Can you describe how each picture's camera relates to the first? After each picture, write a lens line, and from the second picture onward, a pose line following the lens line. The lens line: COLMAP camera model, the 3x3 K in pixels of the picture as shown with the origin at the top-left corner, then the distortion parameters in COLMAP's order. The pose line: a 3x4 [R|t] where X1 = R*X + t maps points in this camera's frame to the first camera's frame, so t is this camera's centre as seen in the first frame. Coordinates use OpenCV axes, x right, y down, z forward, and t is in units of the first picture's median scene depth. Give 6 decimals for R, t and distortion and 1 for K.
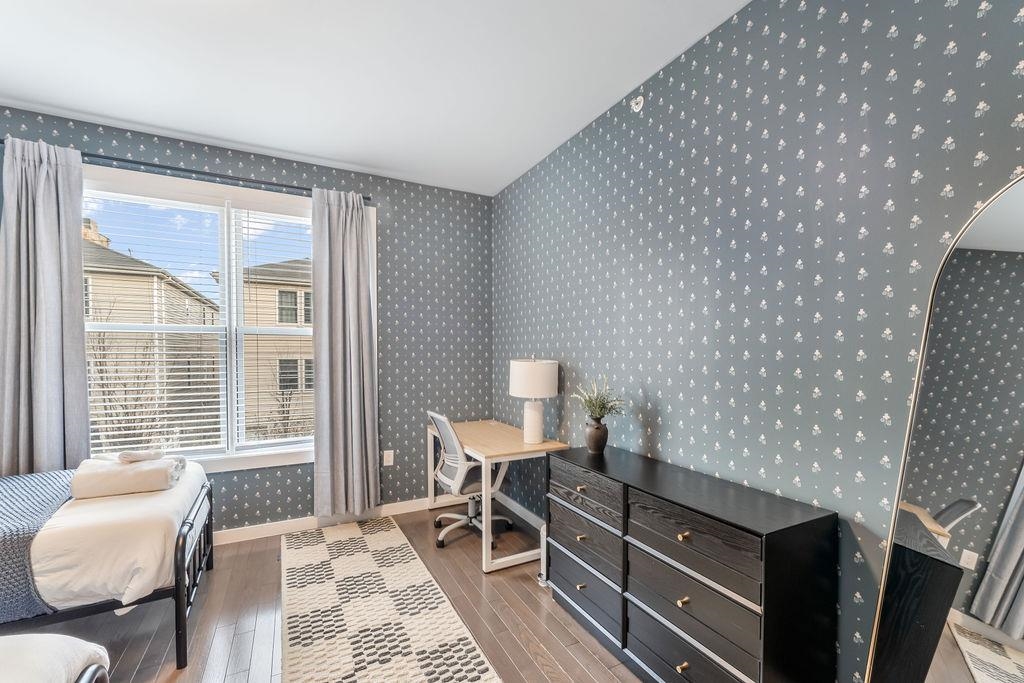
lens RADIAL K [[410.6, 0, 518.3], [0, 410.6, 357.9], [0, 0, 1]] dist [-0.008577, 0.001797]
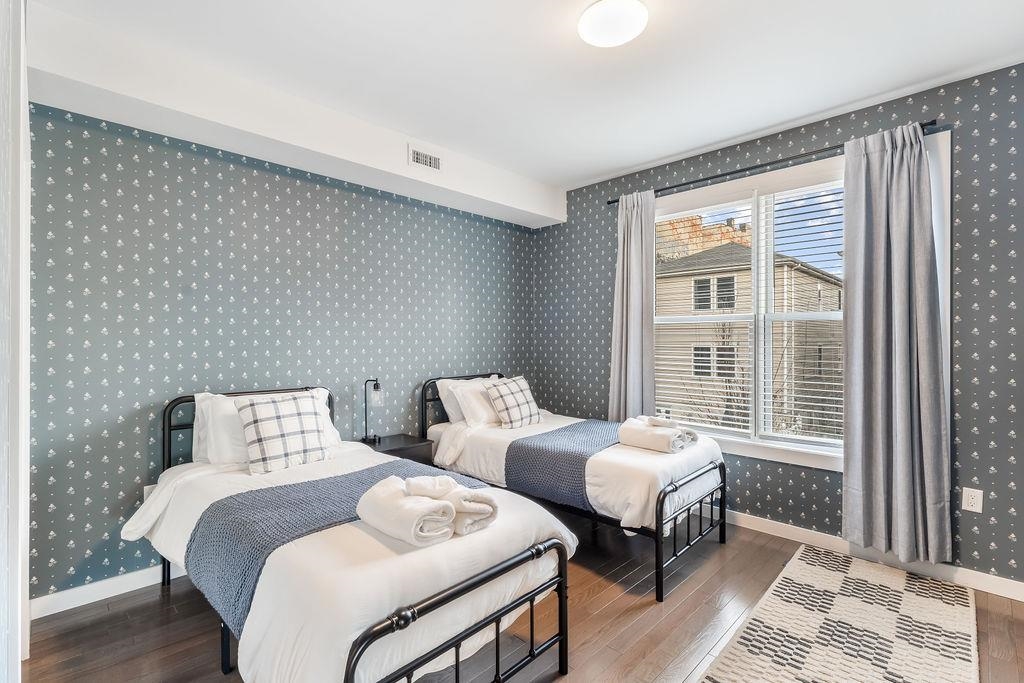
lens RADIAL K [[460.2, 0, 519.1], [0, 460.2, 339.2], [0, 0, 1]] dist [-0.014000, 0.002649]
pose [[0.317477, -0.001877, -0.948264, 0.192664], [-0.012933, 0.999896, -0.006309, -0.000648], [0.948178, 0.014266, 0.317420, 0.095749]]
